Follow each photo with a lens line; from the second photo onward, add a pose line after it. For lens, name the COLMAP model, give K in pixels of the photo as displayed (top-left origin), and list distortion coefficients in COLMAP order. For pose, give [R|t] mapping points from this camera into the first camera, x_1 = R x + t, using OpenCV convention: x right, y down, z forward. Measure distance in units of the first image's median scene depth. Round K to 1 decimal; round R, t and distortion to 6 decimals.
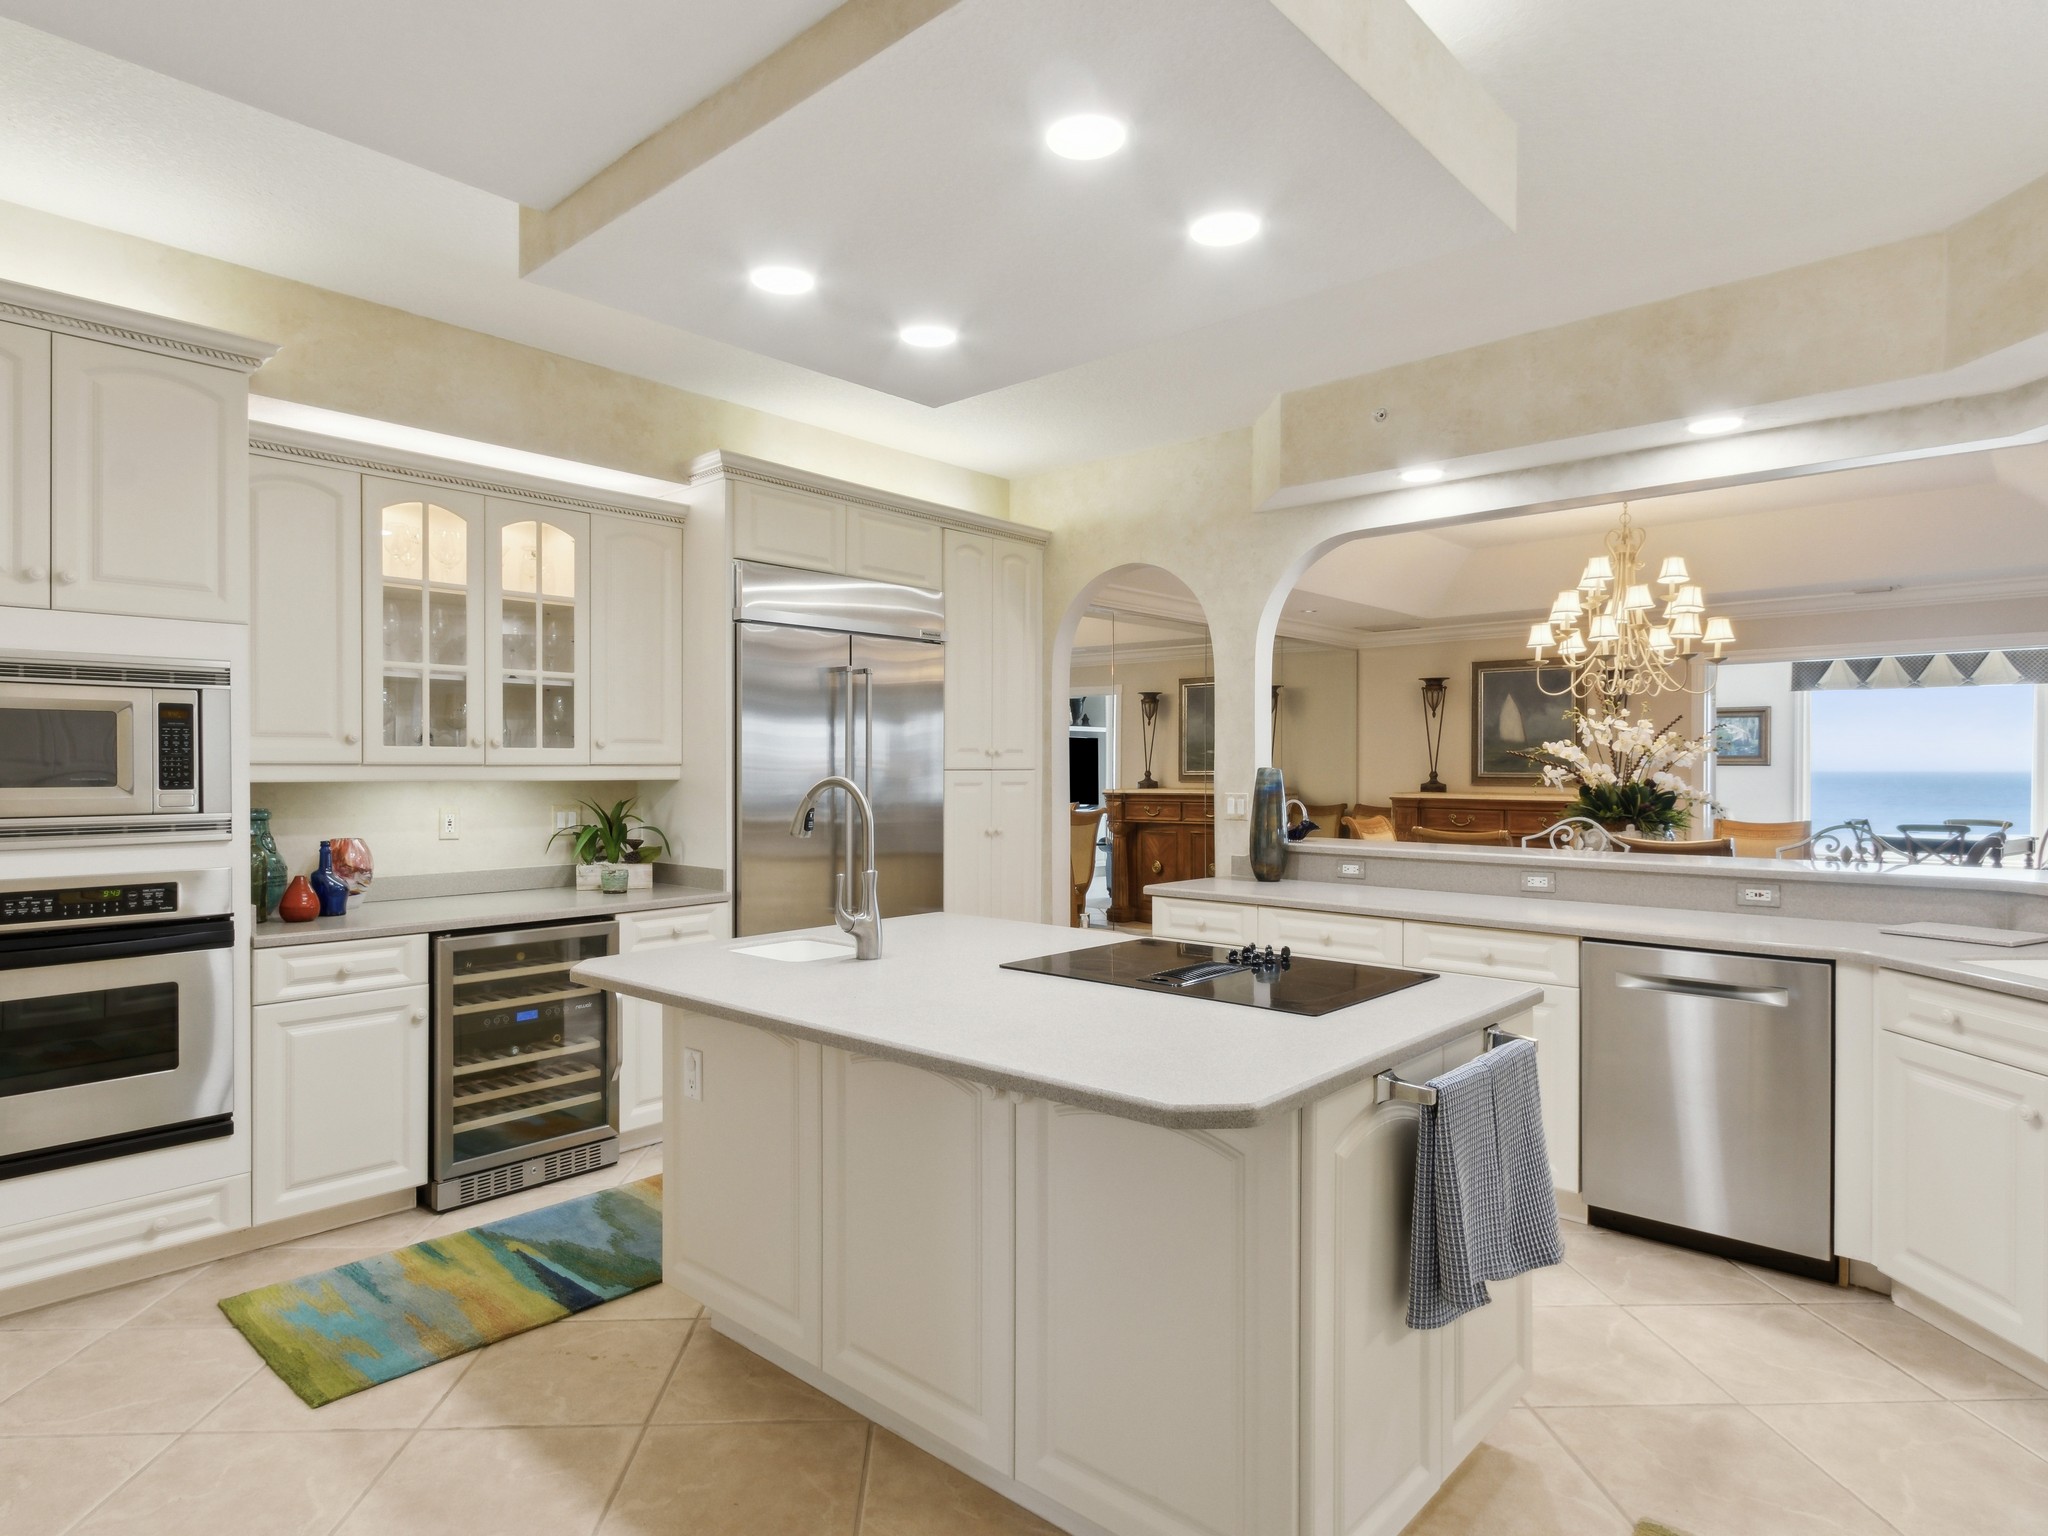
lens RADIAL K [[1165.3, 0, 1013.6], [0, 1165.3, 771.1], [0, 0, 1]] dist [0.014065, -0.004155]
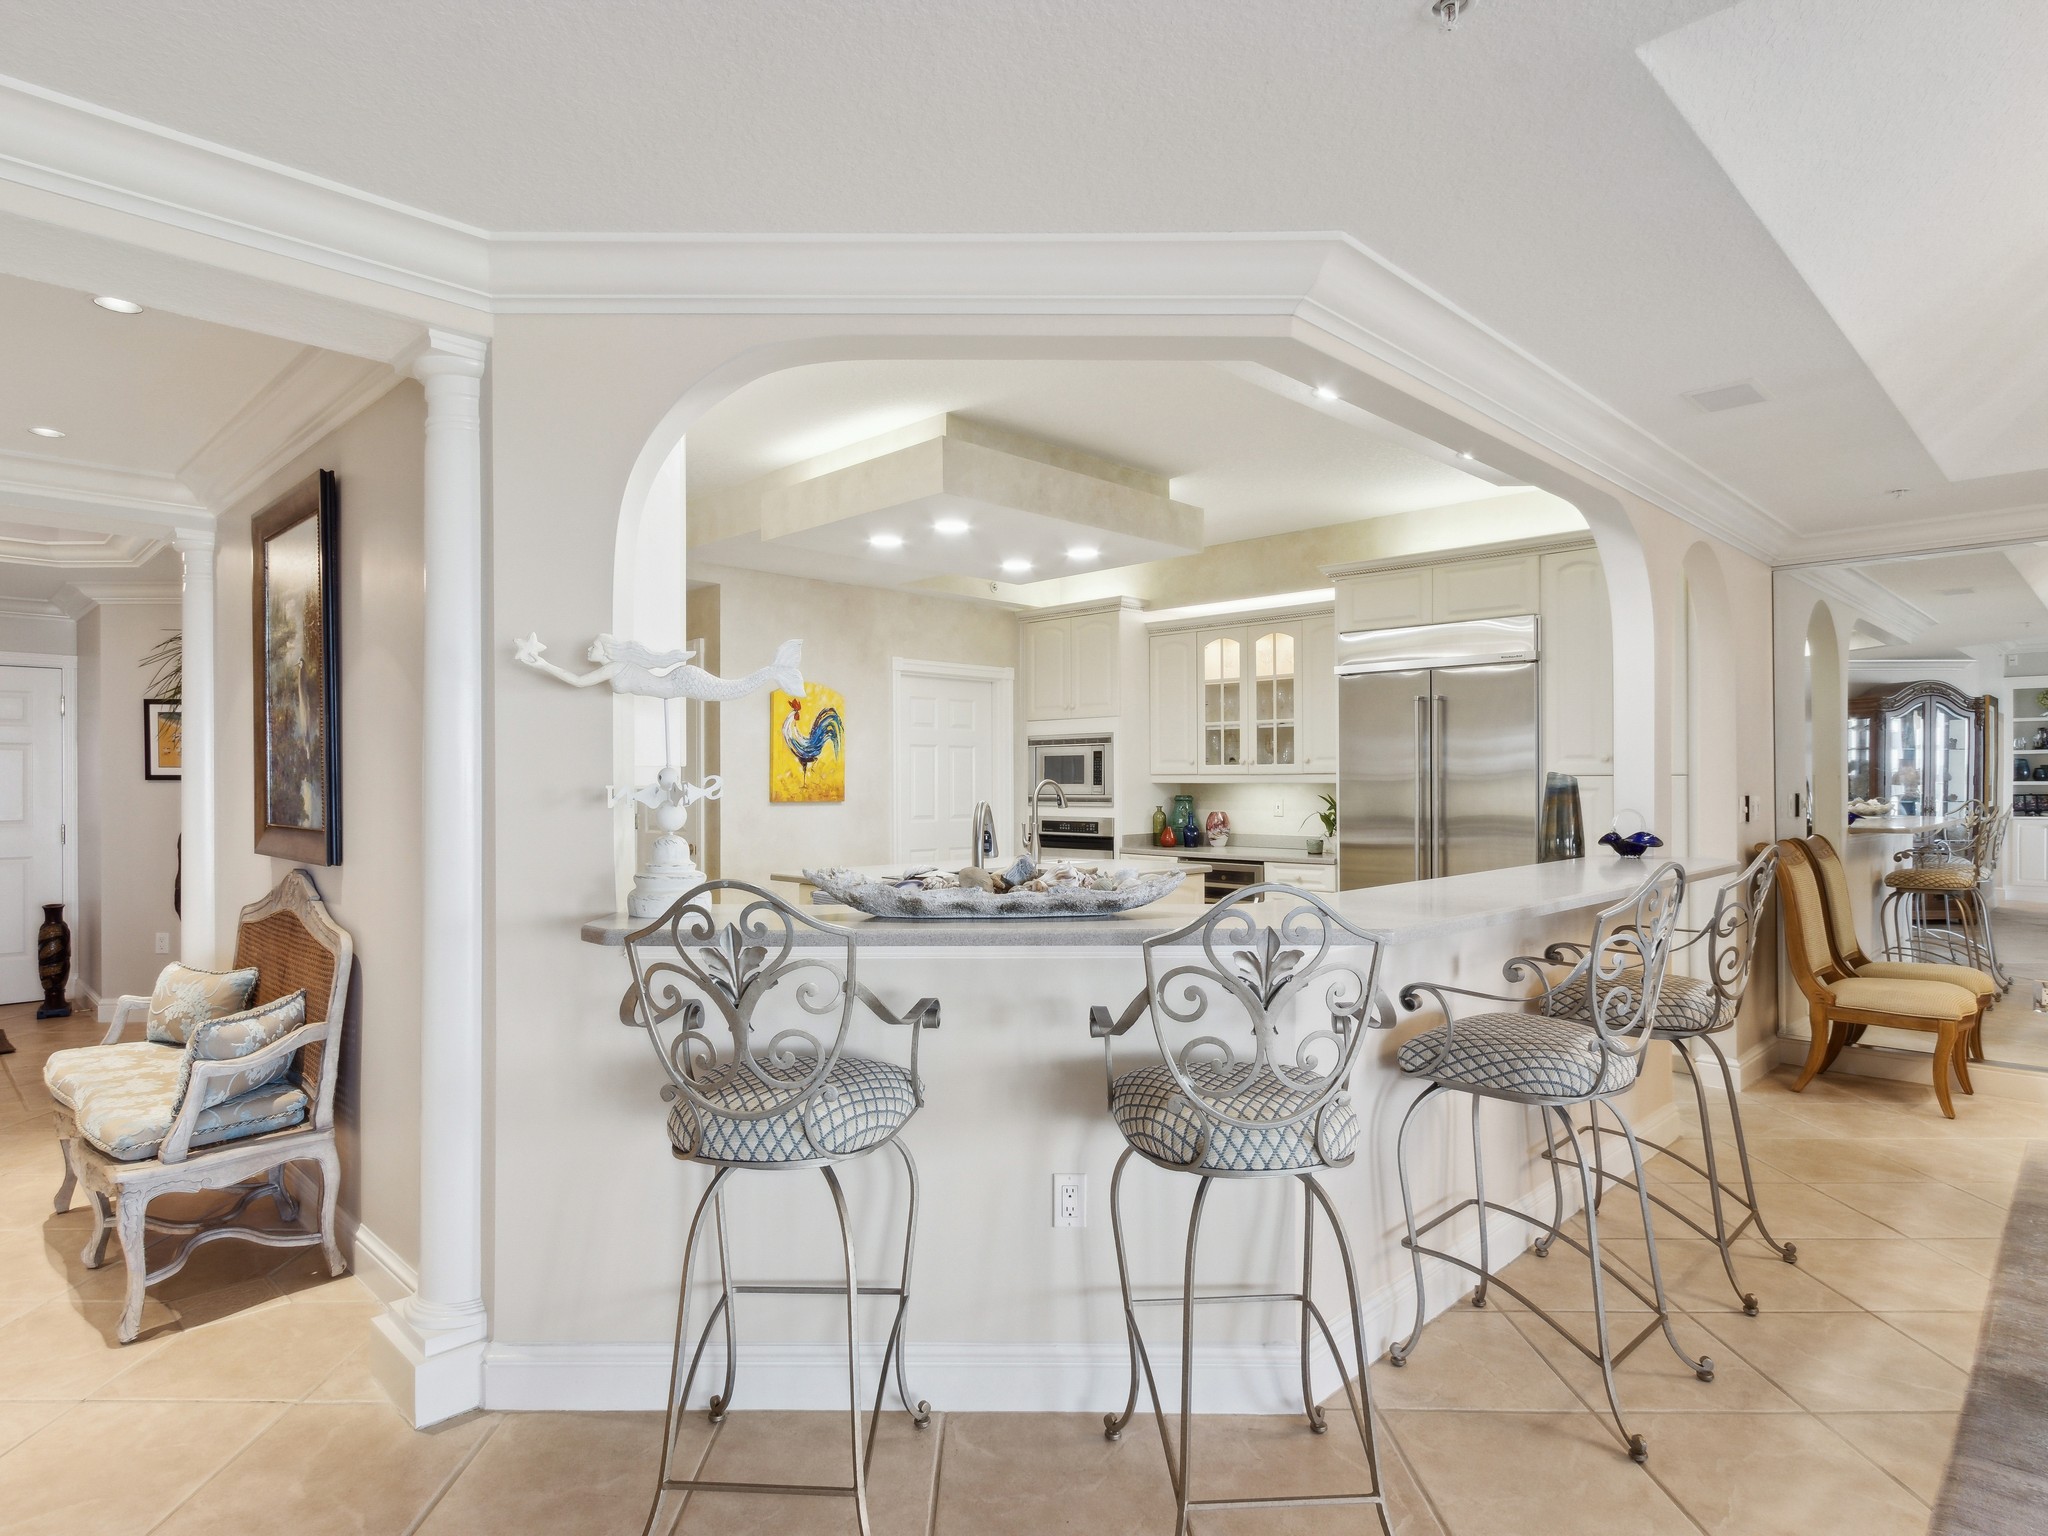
lens RADIAL K [[1165.3, 0, 1021.4], [0, 1165.3, 772.6], [0, 0, 1]] dist [0.014065, -0.004155]
pose [[-0.037790, -0.006500, -0.999265, 1.386032], [0.000133, 0.999979, -0.006509, 0.003603], [0.999286, -0.000379, -0.037788, 0.725120]]
